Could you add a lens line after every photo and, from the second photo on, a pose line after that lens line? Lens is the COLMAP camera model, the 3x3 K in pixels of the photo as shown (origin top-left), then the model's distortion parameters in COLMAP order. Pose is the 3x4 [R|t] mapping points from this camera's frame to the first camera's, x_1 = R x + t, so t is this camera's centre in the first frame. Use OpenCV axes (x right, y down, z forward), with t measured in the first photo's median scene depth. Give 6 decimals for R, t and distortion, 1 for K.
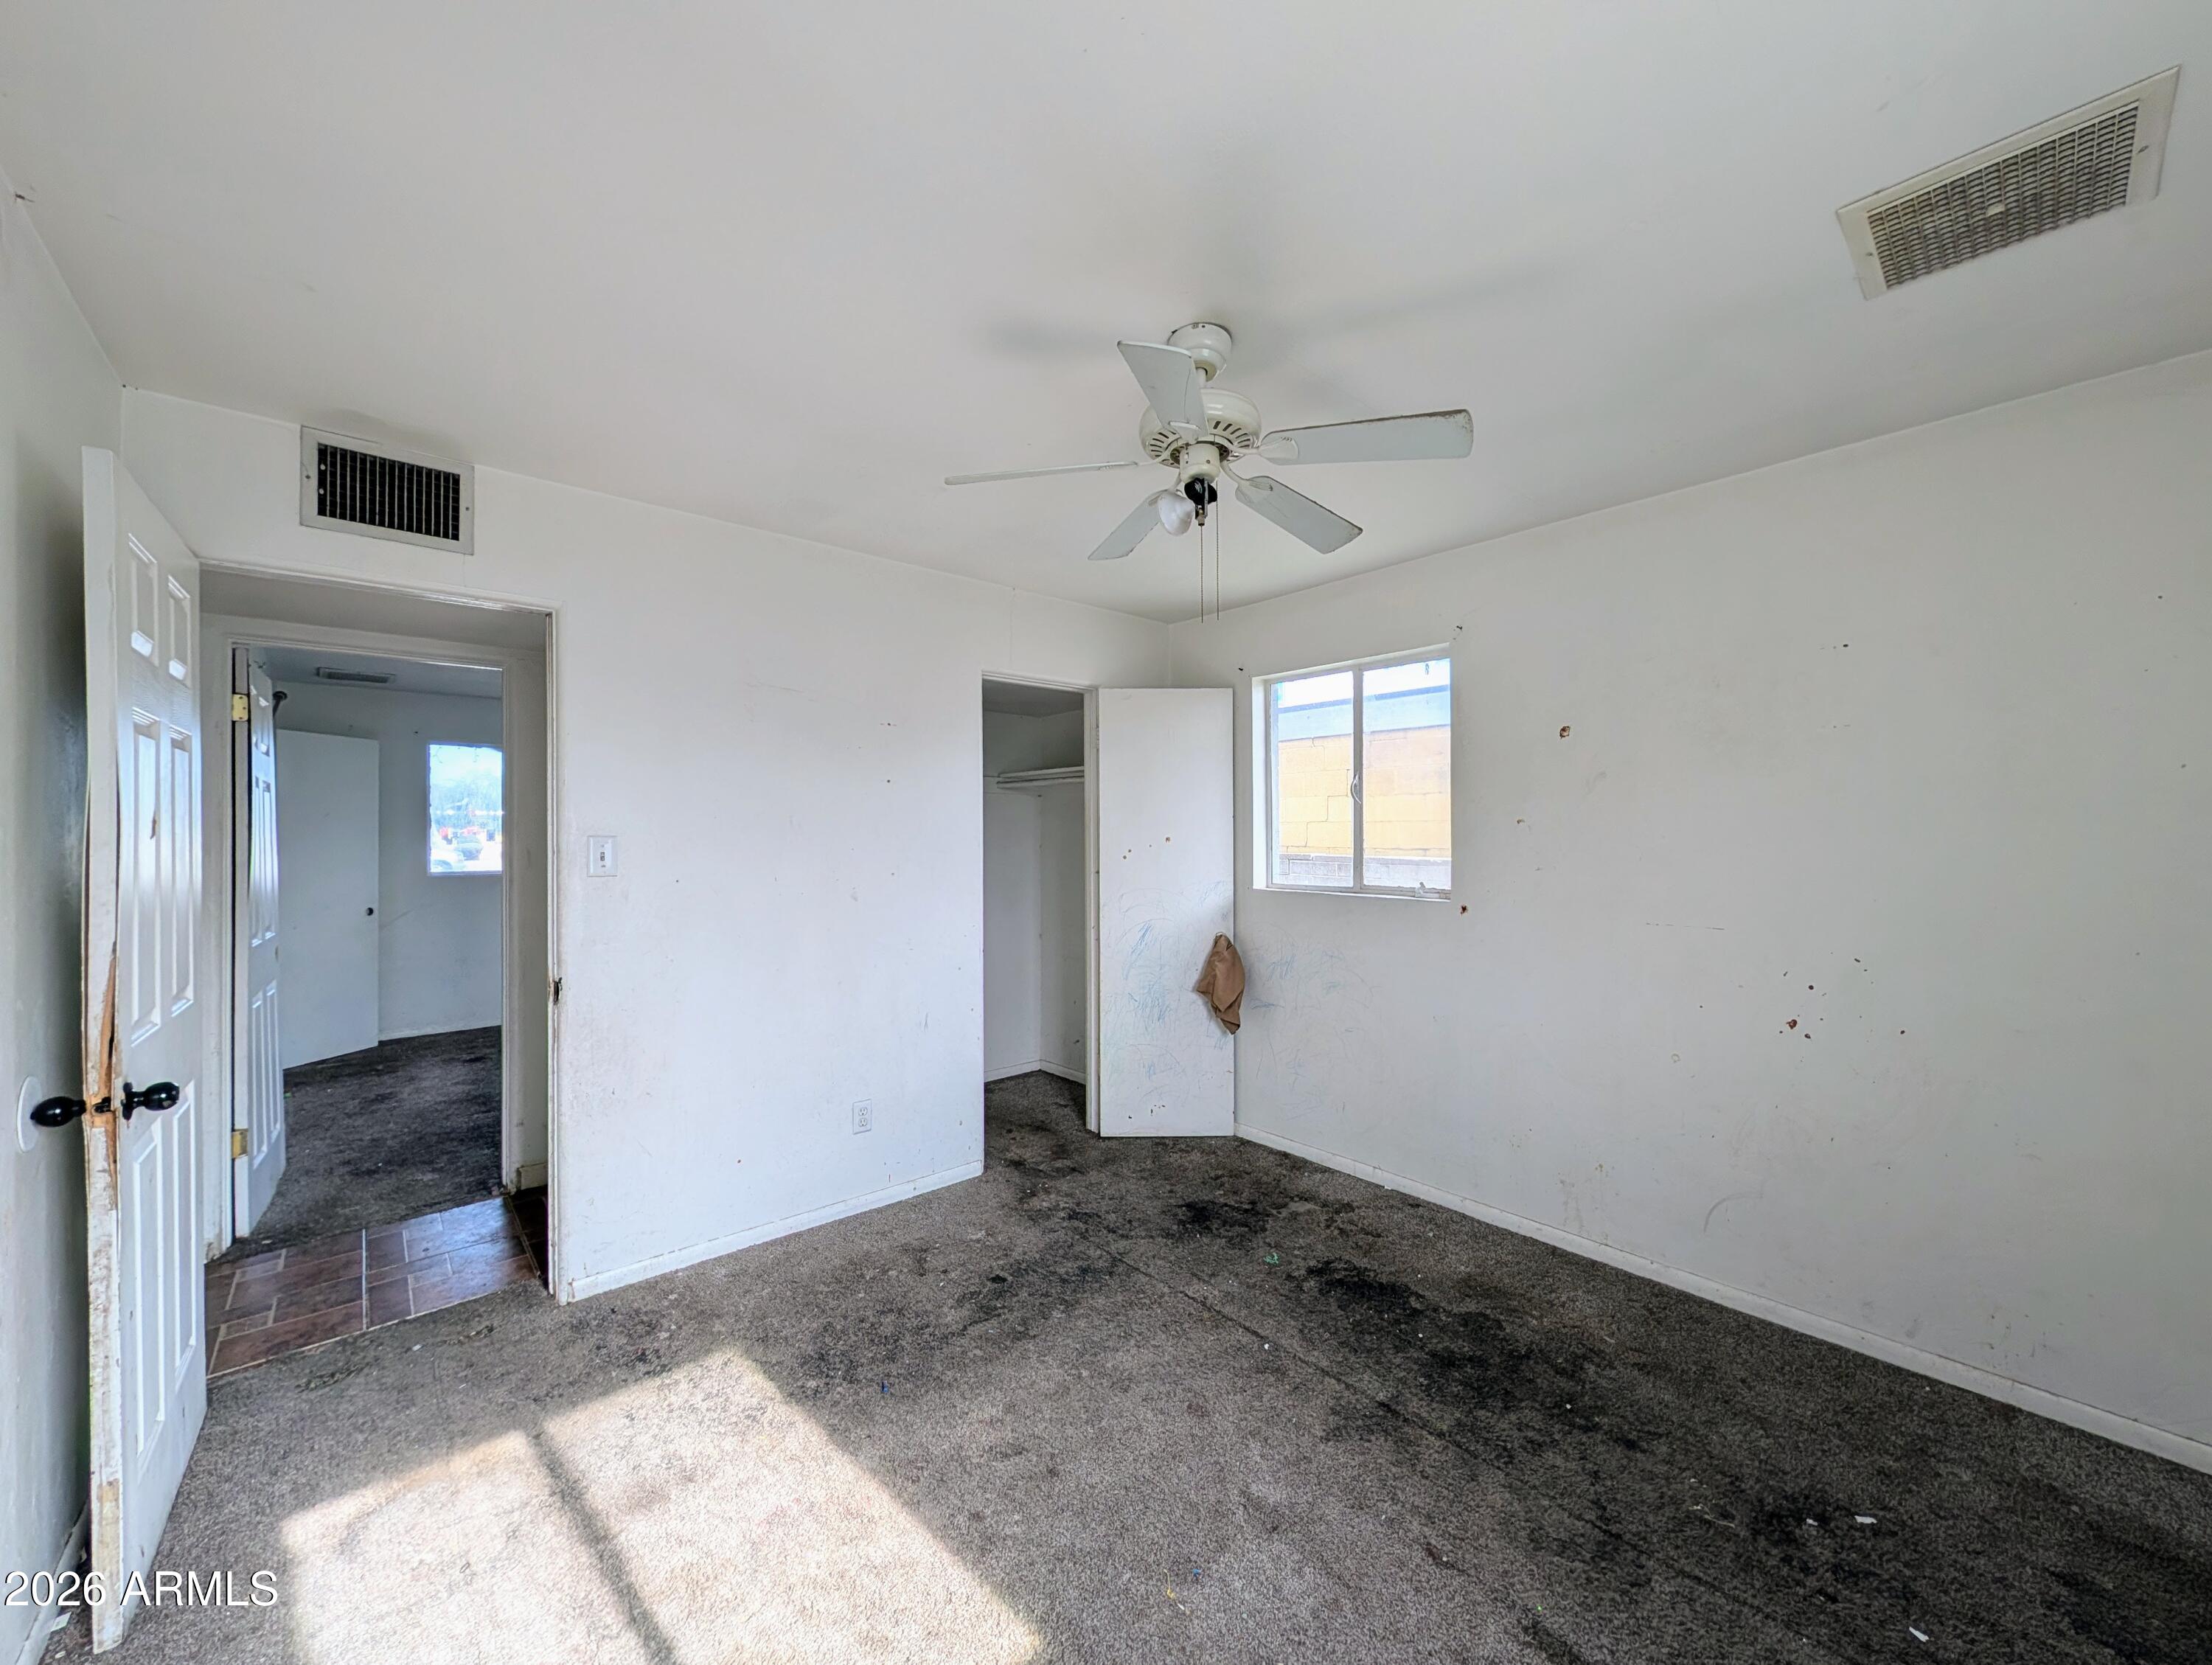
lens RADIAL K [[849.9, 0, 1107.5], [0, 849.9, 828.7], [0, 0, 1]] dist [0.000613, 0.000262]
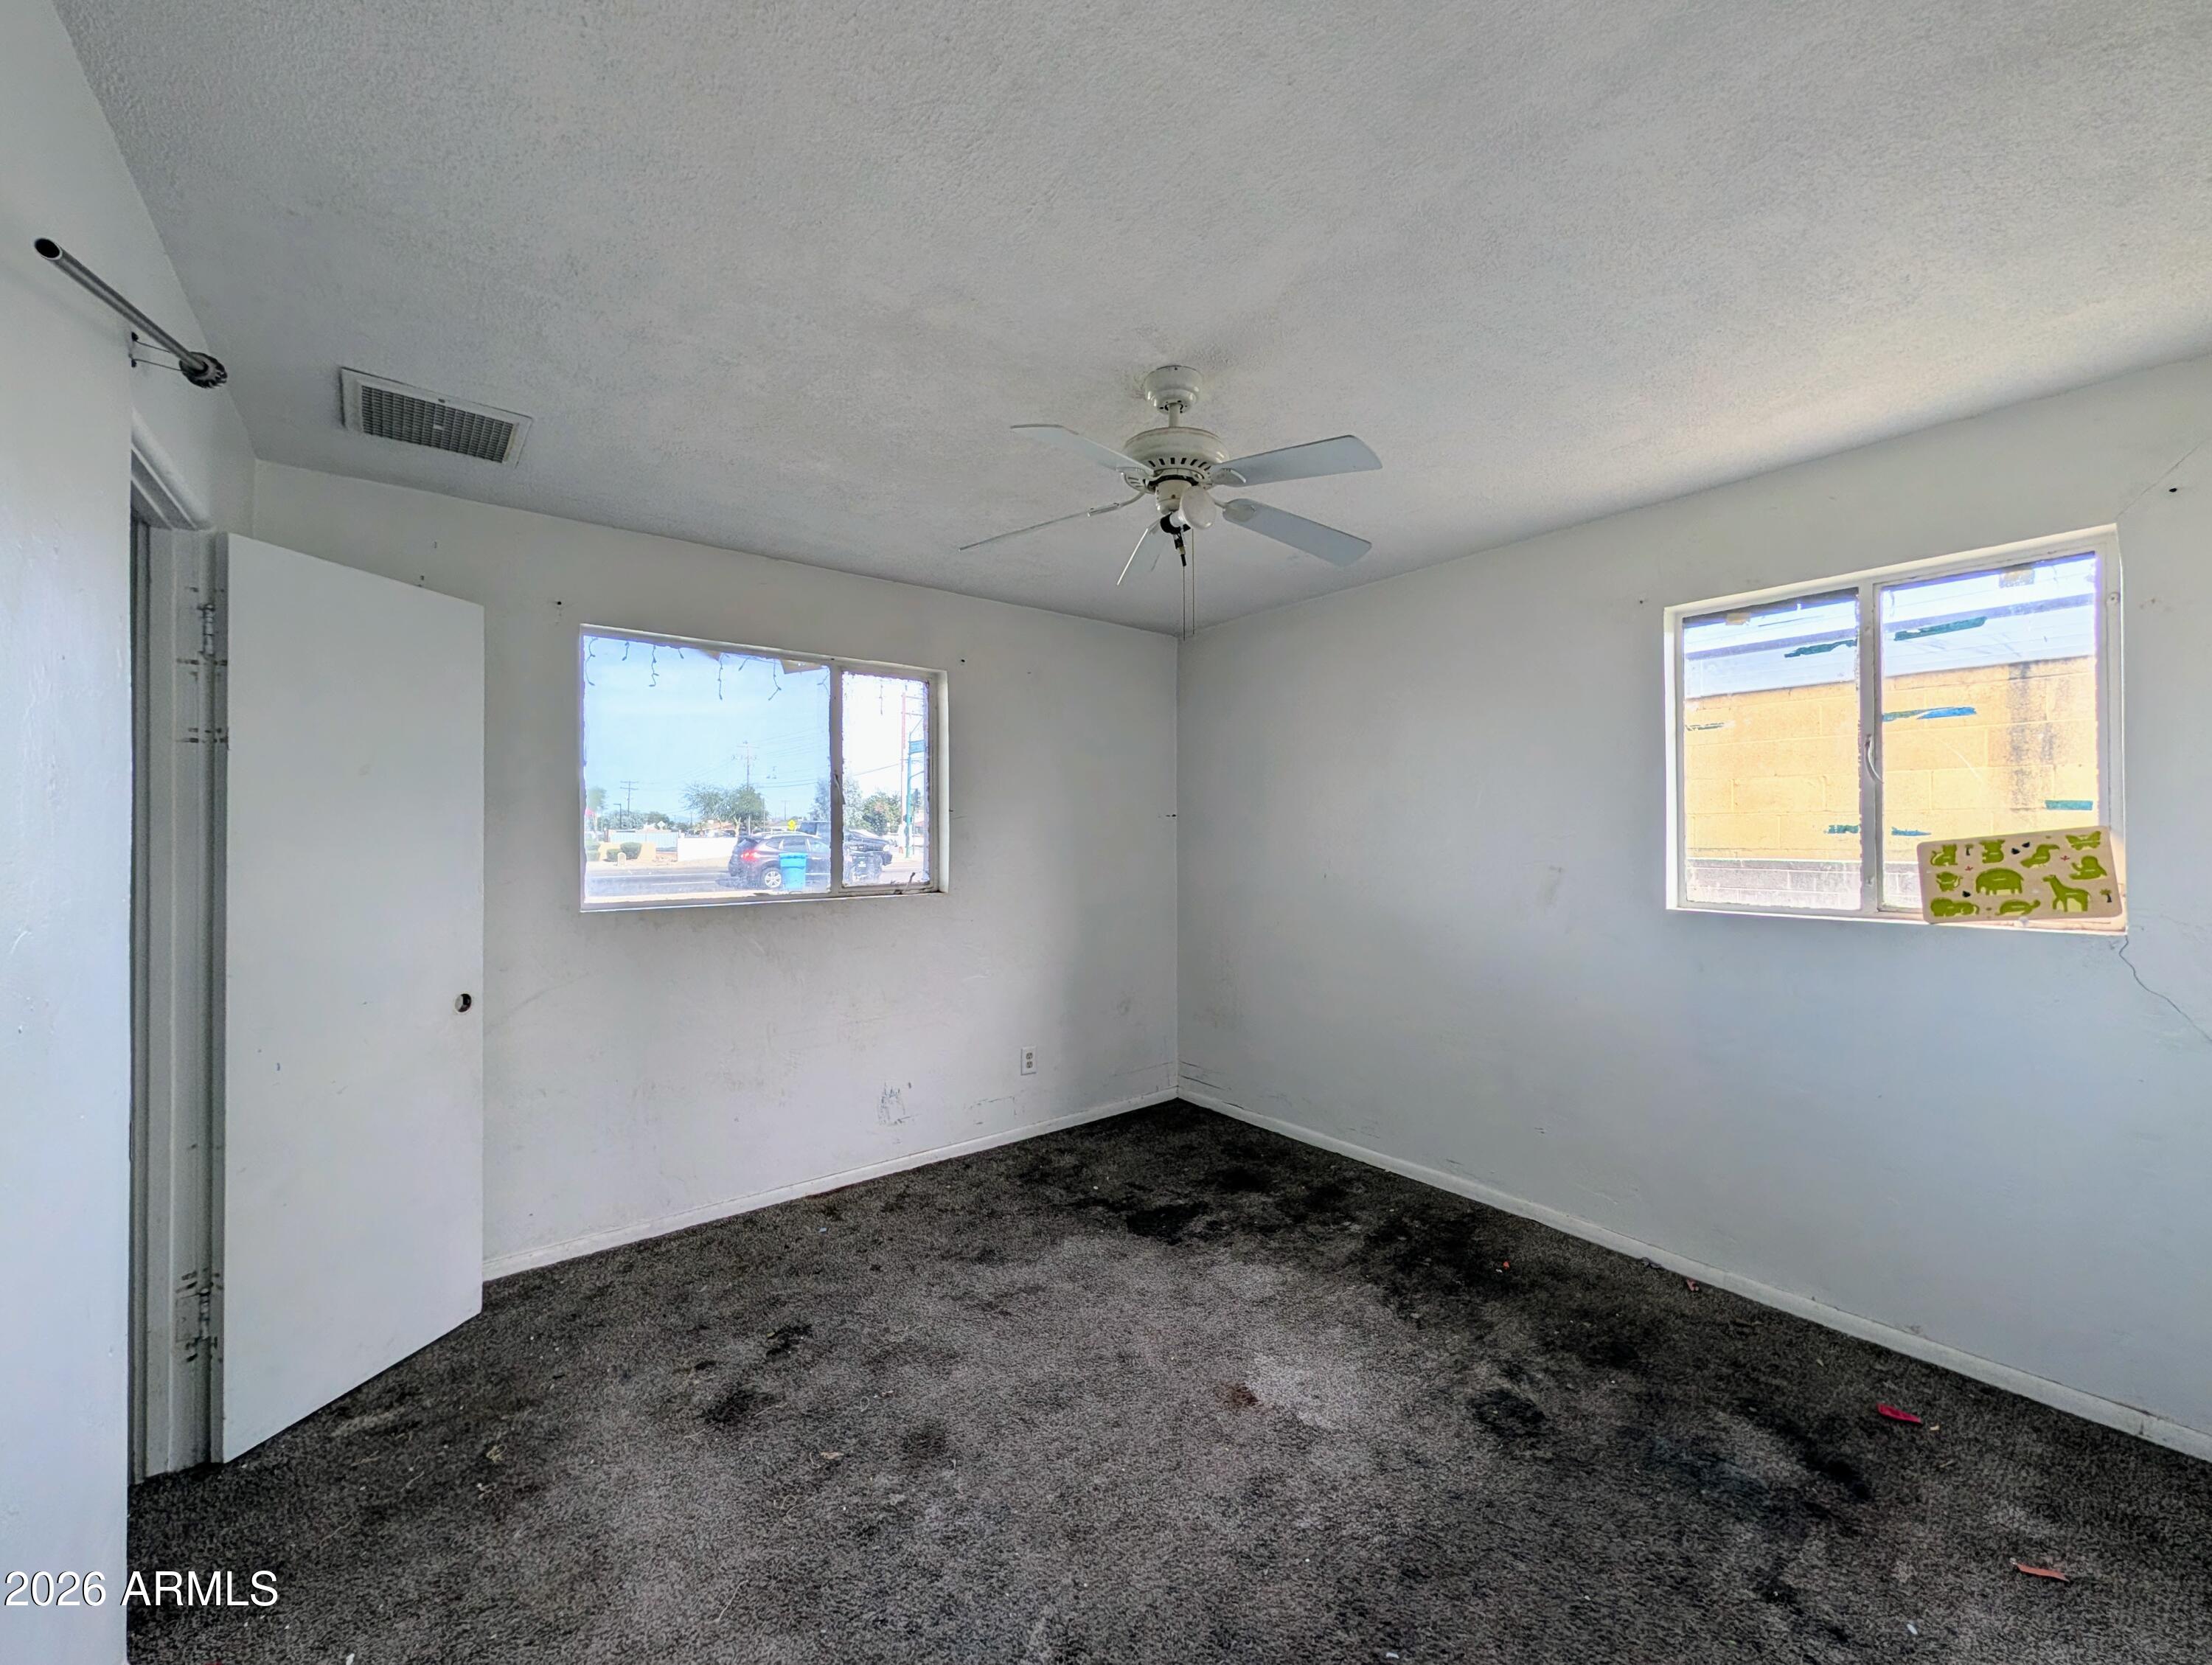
lens RADIAL K [[849.9, 0, 1107.5], [0, 849.9, 828.7], [0, 0, 1]] dist [0.000613, 0.000262]
pose [[0.998709, 0.003242, -0.050690, -0.490279], [-0.003076, 0.999990, 0.003340, 0.007354], [0.050700, -0.003180, 0.998709, 0.552668]]
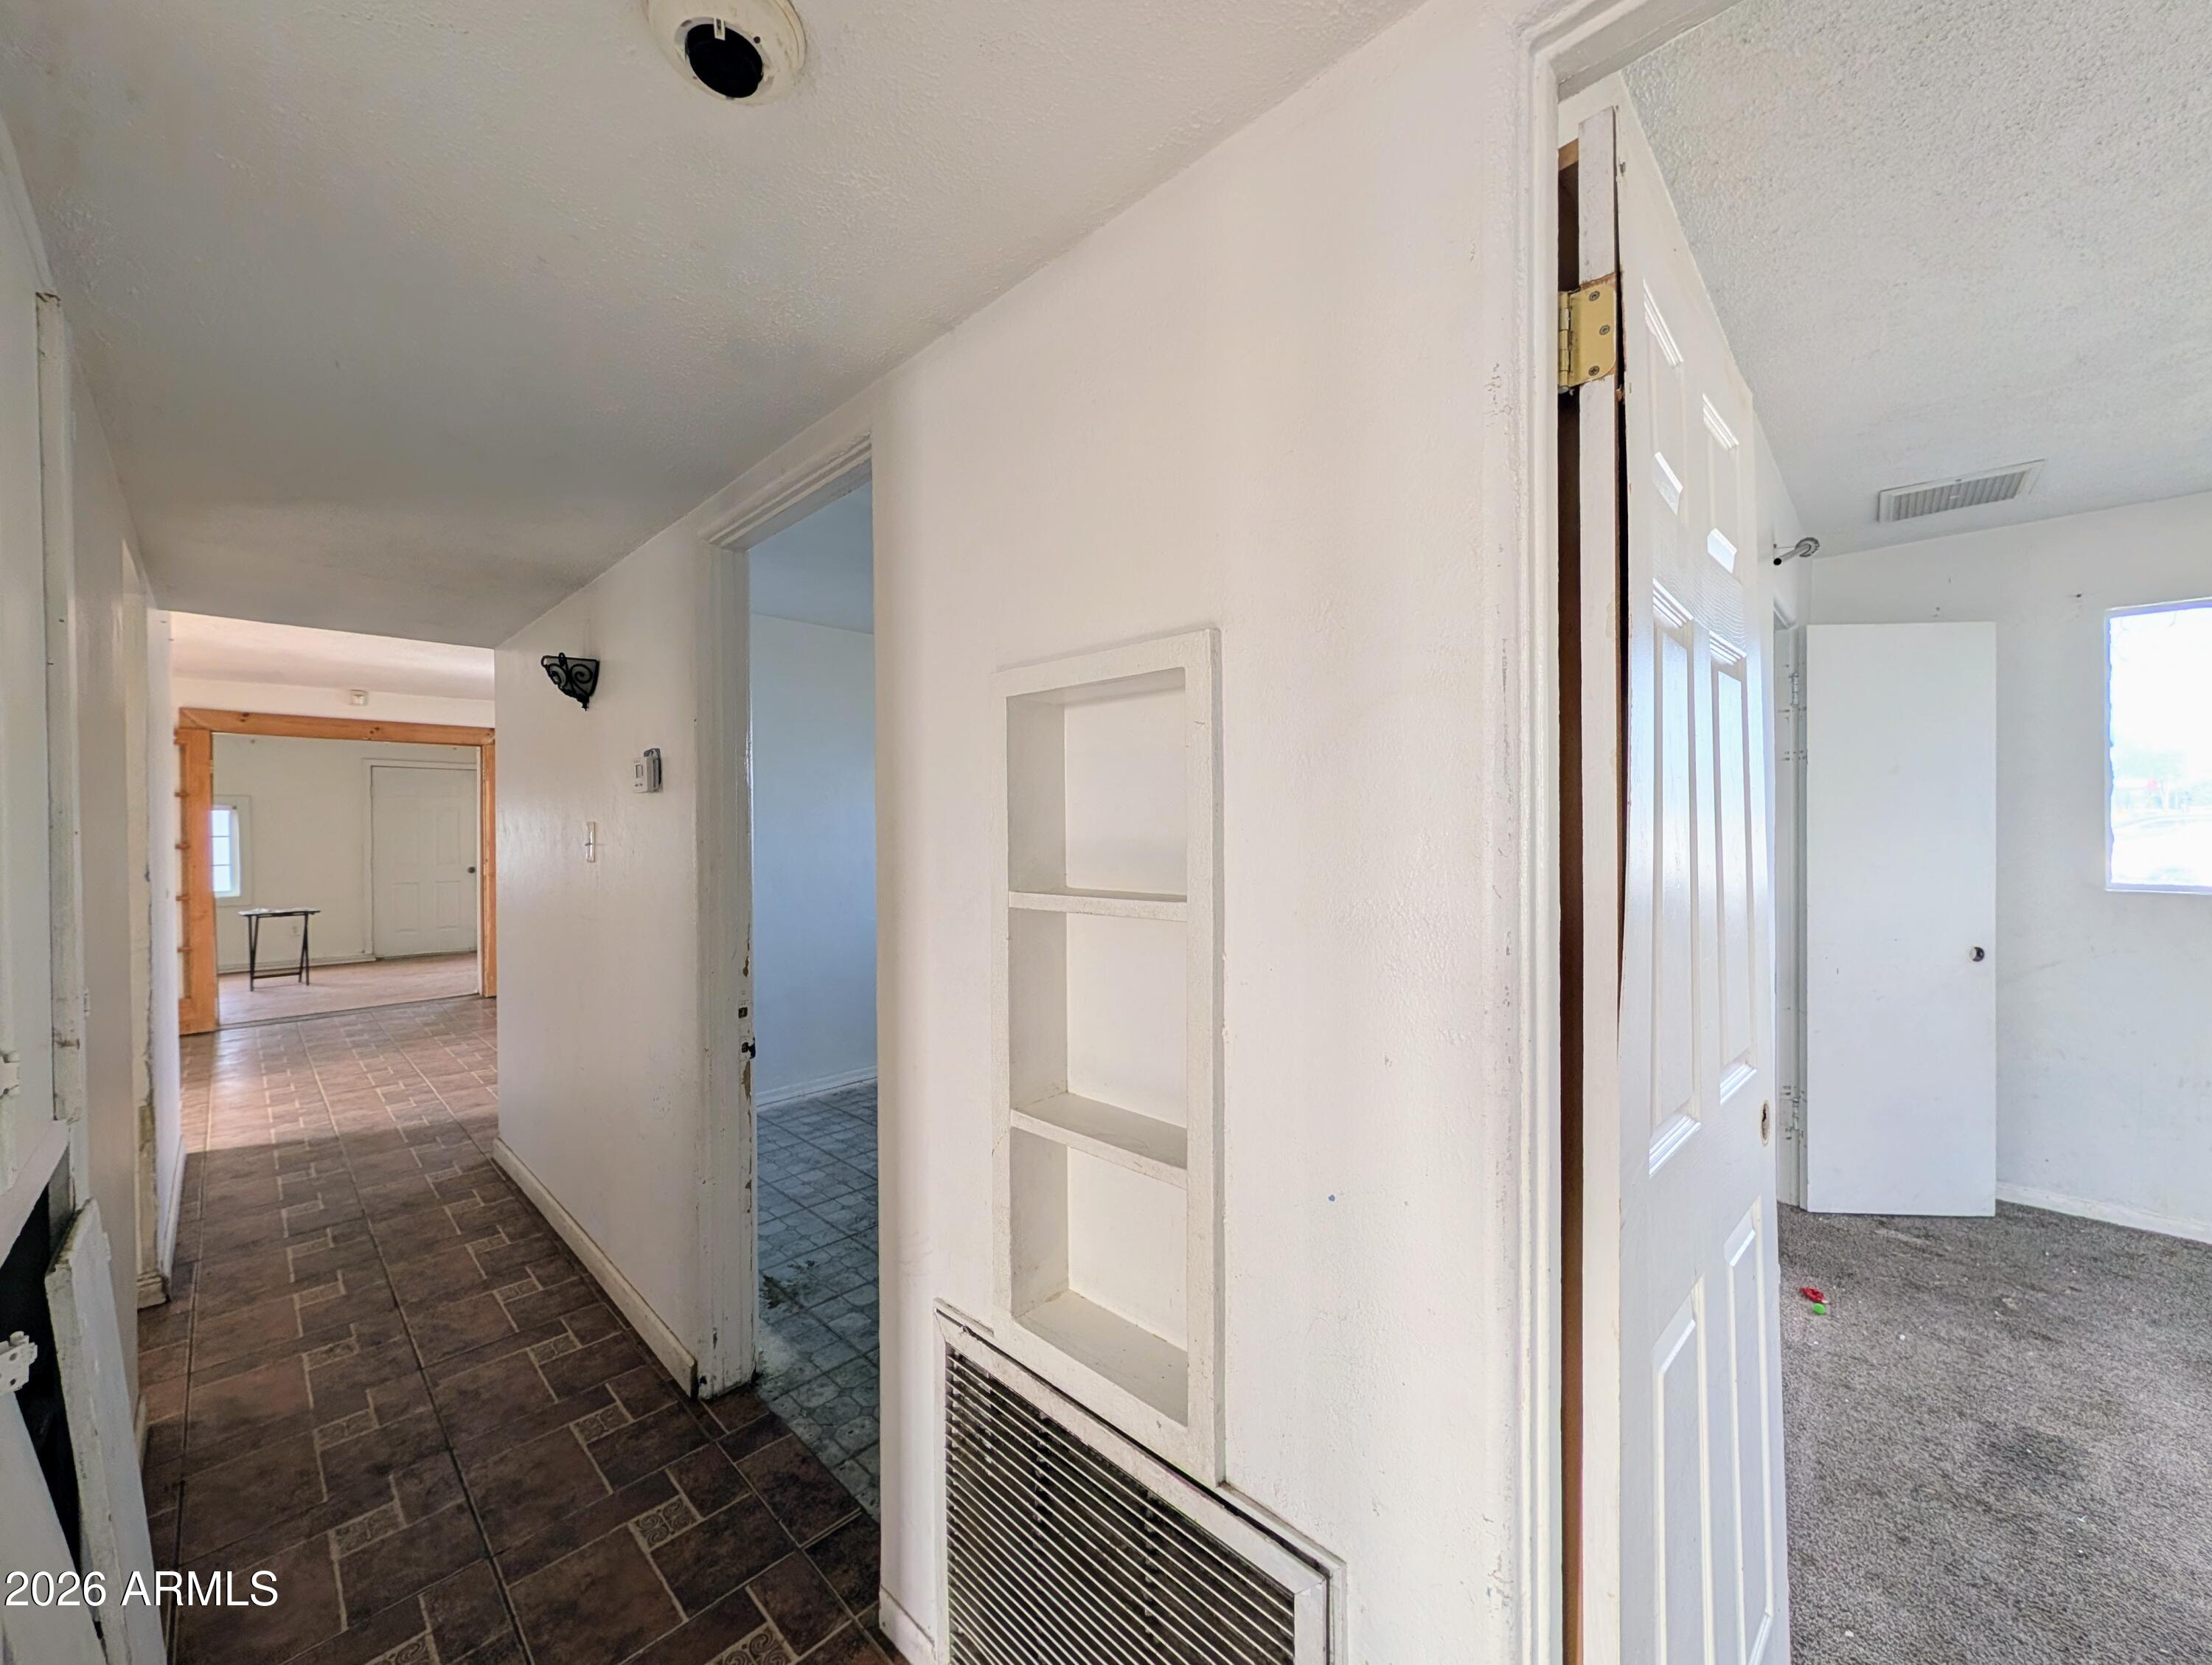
lens RADIAL K [[840.9, 0, 1109.4], [0, 840.9, 831.4], [0, 0, 1]] dist [-0.000131, -0.000086]
pose [[0.079804, 0.012680, -0.996730, -0.374260], [0.016833, 0.999759, 0.014066, 0.006068], [0.996668, -0.017901, 0.079571, 0.404905]]
